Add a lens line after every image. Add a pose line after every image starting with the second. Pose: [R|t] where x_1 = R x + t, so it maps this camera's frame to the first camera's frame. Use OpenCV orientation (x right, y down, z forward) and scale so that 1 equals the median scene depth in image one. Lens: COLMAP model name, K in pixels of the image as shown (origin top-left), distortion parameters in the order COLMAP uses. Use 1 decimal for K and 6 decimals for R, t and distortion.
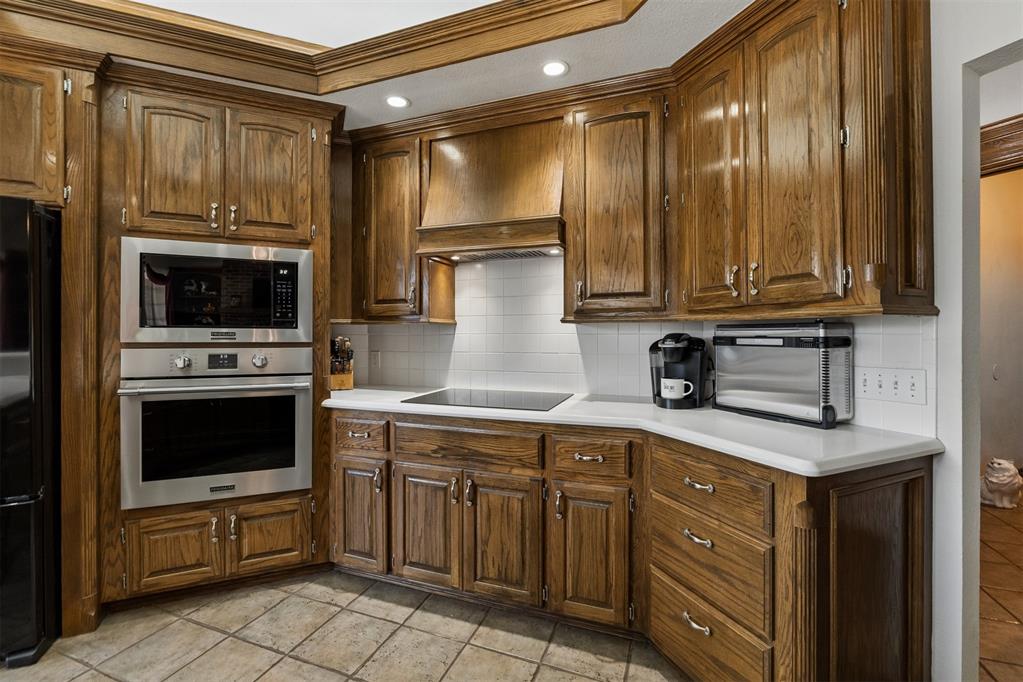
lens RADIAL K [[440.8, 0, 511.1], [0, 440.8, 335.4], [0, 0, 1]] dist [-0.000322, 0.000031]
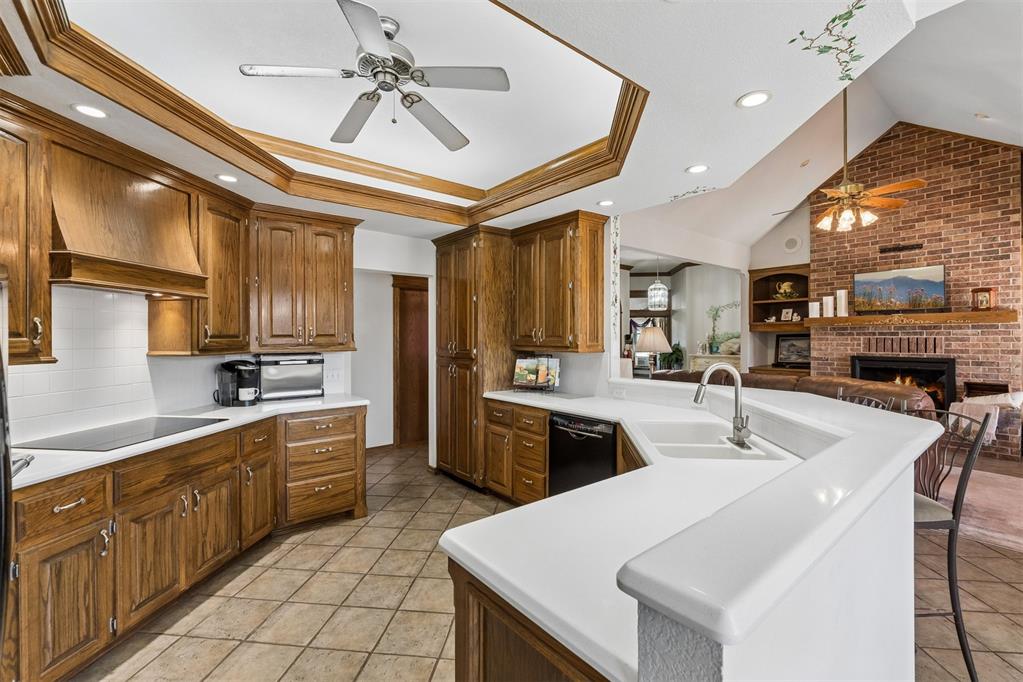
lens RADIAL K [[440.8, 0, 511.1], [0, 440.8, 335.4], [0, 0, 1]] dist [-0.000322, 0.000031]
pose [[-0.254204, 0.002659, 0.967147, -1.501581], [0.000338, 0.999996, -0.002660, -0.094322], [-0.967150, -0.000349, -0.254204, 0.475147]]
